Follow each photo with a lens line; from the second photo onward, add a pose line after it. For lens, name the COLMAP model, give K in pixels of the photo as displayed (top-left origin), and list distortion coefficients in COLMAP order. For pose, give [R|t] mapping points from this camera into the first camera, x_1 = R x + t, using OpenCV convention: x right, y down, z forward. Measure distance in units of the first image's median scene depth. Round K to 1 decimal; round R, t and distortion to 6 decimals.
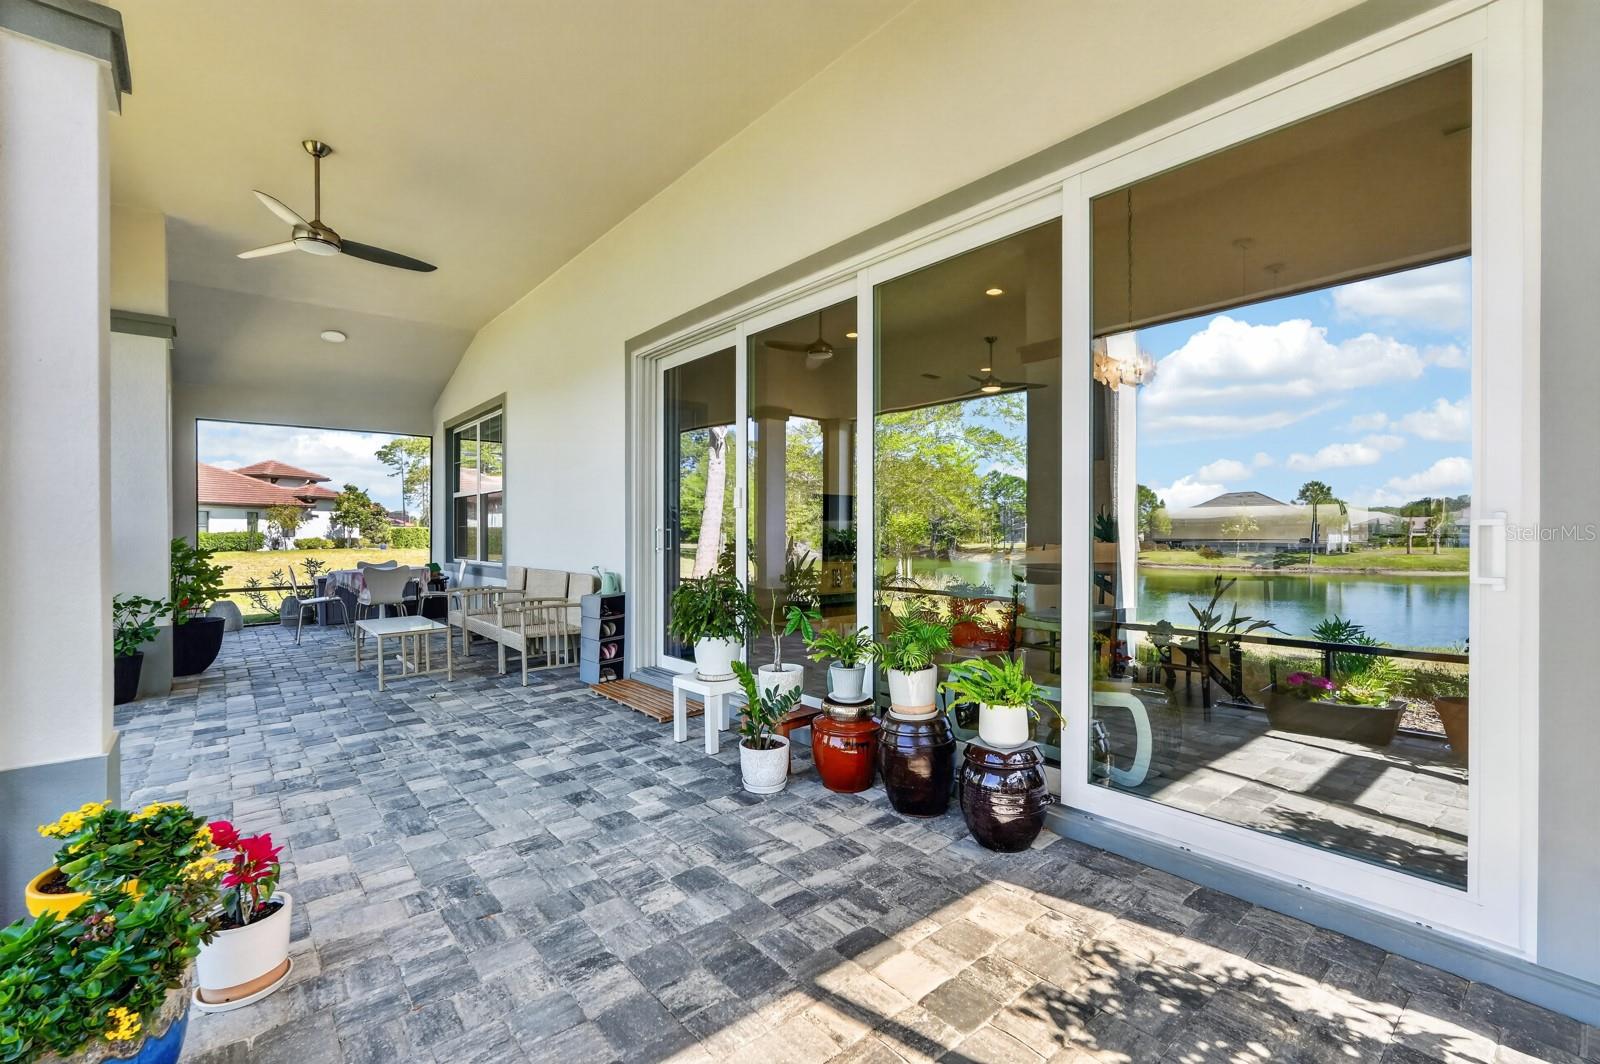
lens RADIAL K [[701.7, 0, 800.0], [0, 701.7, 532.0], [0, 0, 1]] dist [-0.000371, 0.000090]
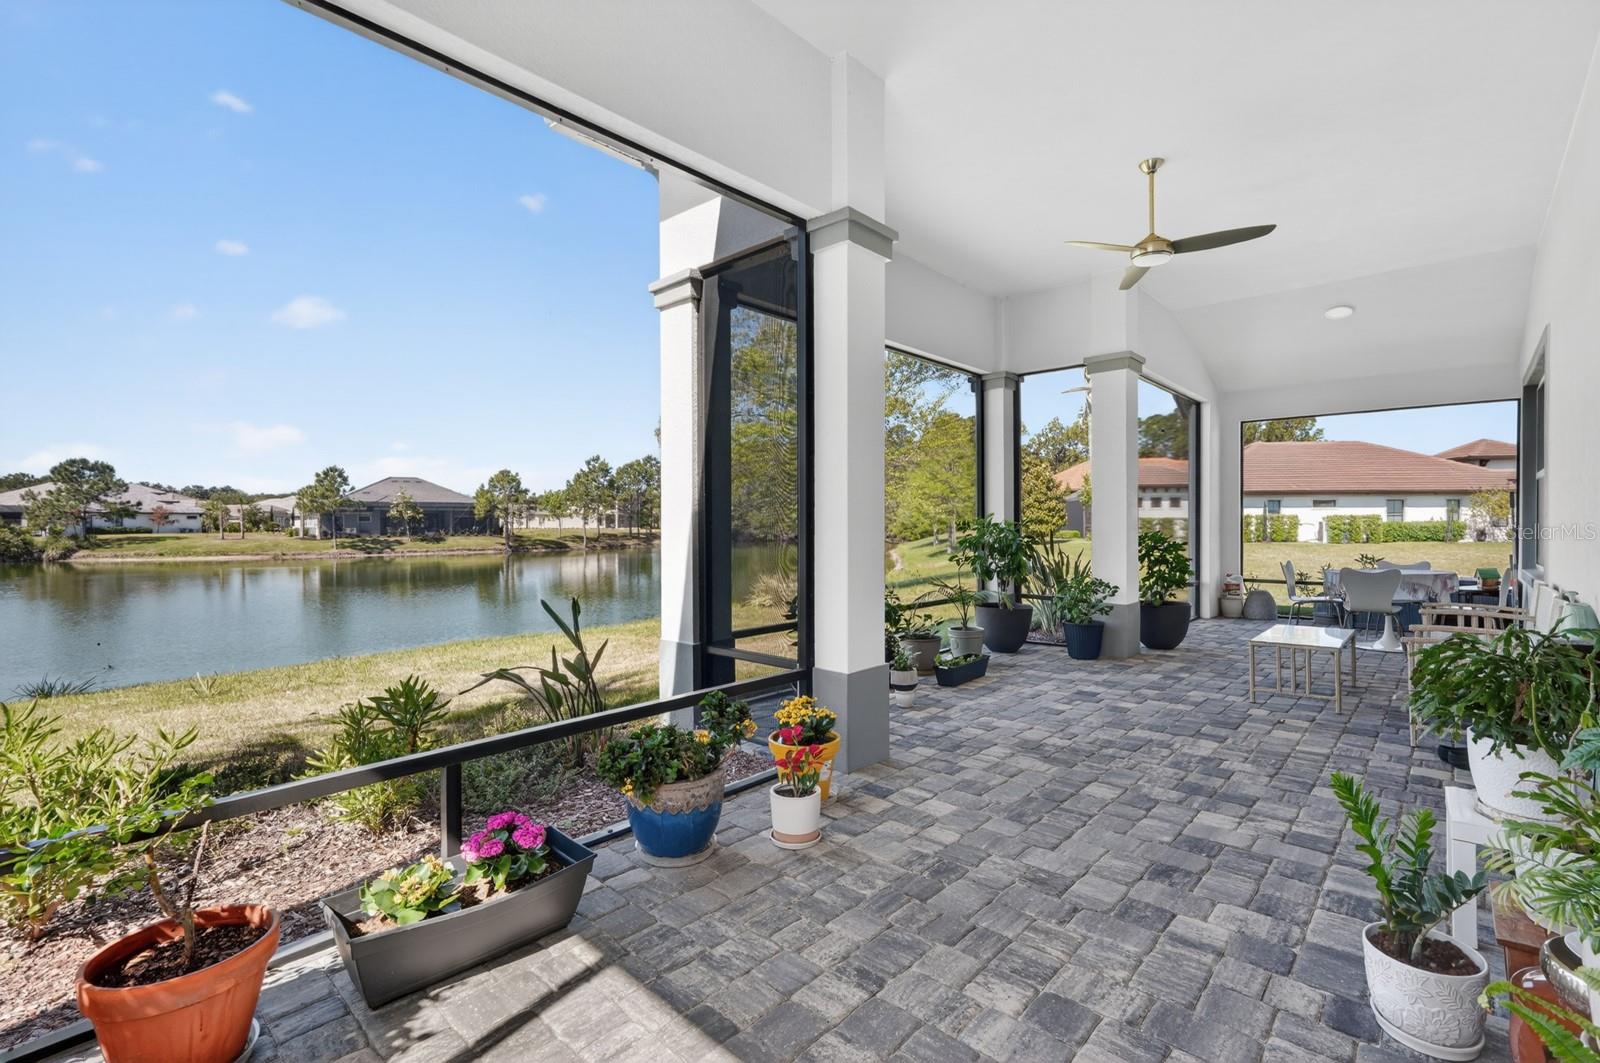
lens RADIAL K [[709.9, 0, 800.0], [0, 709.9, 531.5], [0, 0, 1]] dist [0.001285, 0.000132]
pose [[0.133728, 0.015257, -0.990901, 0.319068], [0.000592, 0.999880, 0.015476, -0.017876], [0.991018, -0.002656, 0.133703, 0.357754]]
